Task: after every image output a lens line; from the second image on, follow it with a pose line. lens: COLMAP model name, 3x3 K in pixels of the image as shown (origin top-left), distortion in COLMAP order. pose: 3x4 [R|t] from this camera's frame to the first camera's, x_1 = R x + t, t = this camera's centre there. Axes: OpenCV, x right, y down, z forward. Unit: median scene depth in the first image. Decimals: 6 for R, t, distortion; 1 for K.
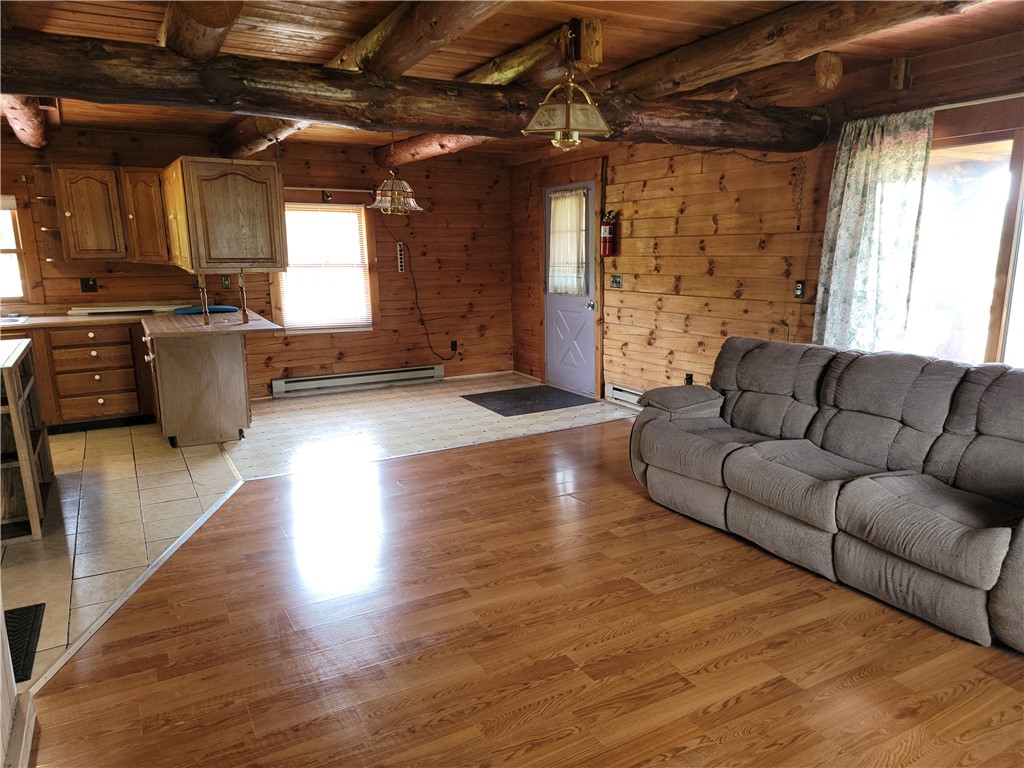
lens RADIAL K [[712.6, 0, 523.8], [0, 712.6, 405.7], [0, 0, 1]] dist [0.083628, -0.065354]
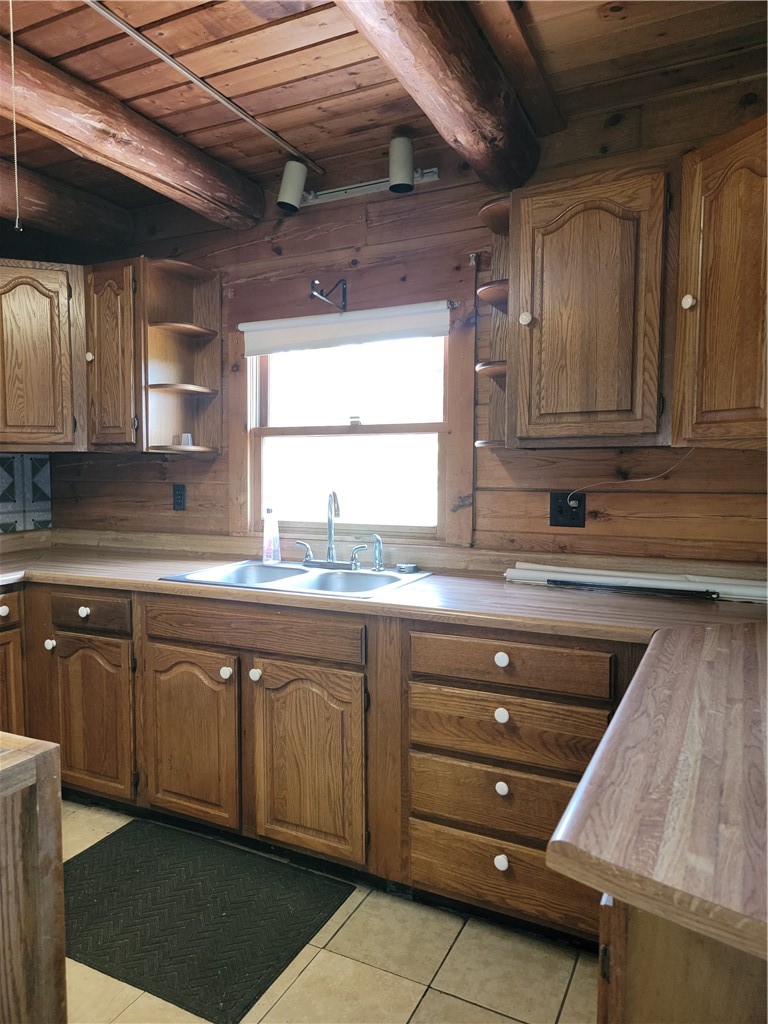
lens RADIAL K [[712.6, 0, 361.2], [0, 712.6, 513.9], [0, 0, 1]] dist [0.083628, -0.065354]
pose [[0.540518, 0.061708, -0.839067, -0.362046], [-0.189045, 0.980712, -0.049656, -0.133441], [0.819819, 0.185461, 0.541758, 0.762068]]
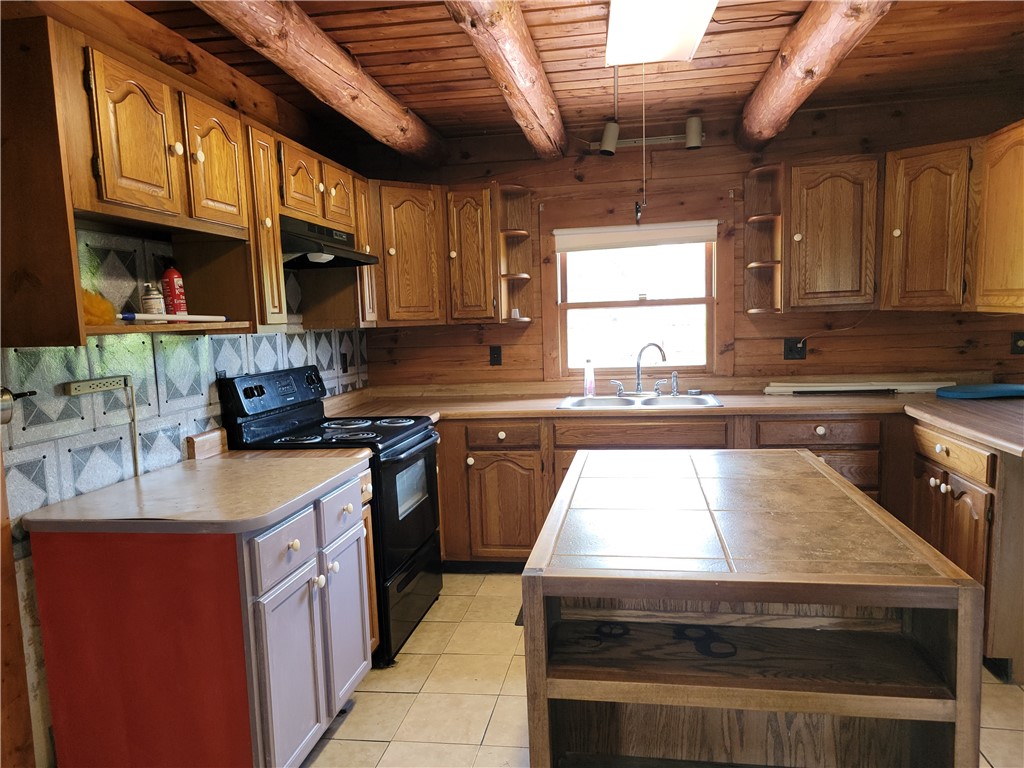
lens RADIAL K [[712.6, 0, 506.5], [0, 712.6, 400.8], [0, 0, 1]] dist [0.083628, -0.065354]
pose [[0.765372, 0.050743, -0.641585, -0.412866], [-0.114228, 0.991770, -0.057828, -0.057589], [0.633370, 0.117546, 0.764869, 0.382104]]
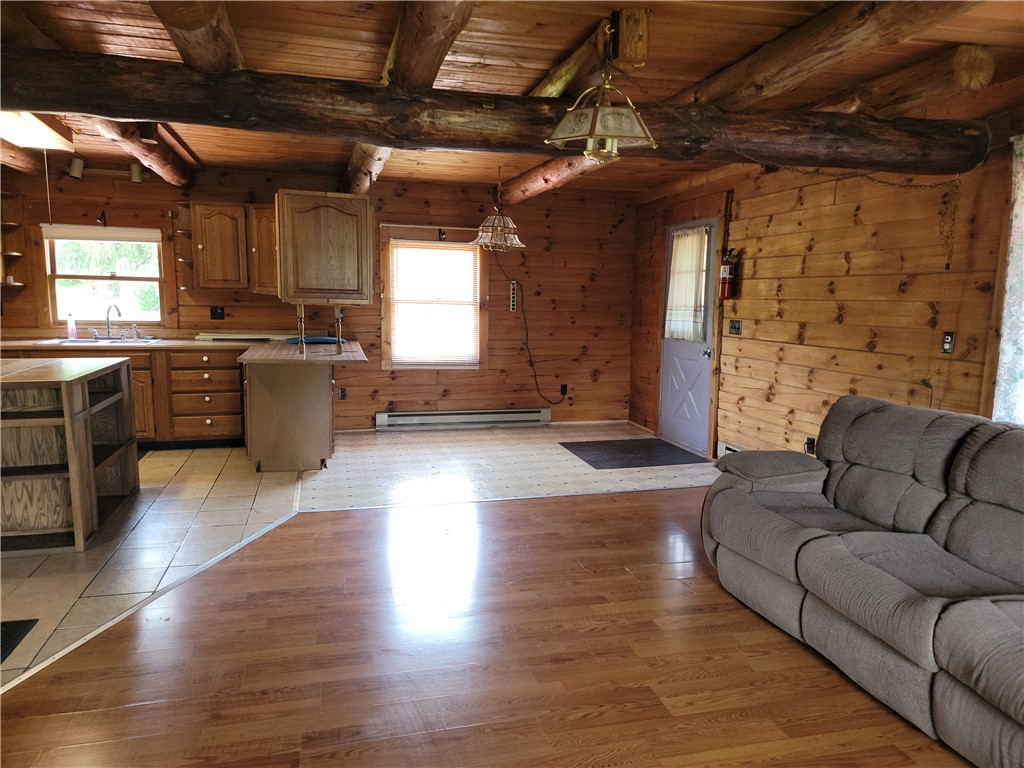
lens RADIAL K [[712.6, 0, 517.6], [0, 712.6, 399.5], [0, 0, 1]] dist [0.083628, -0.065354]
pose [[0.967826, 0.063105, -0.243578, 0.104658], [-0.080918, 0.994675, -0.063824, -0.007658], [0.238253, 0.081480, 0.967779, 0.096900]]
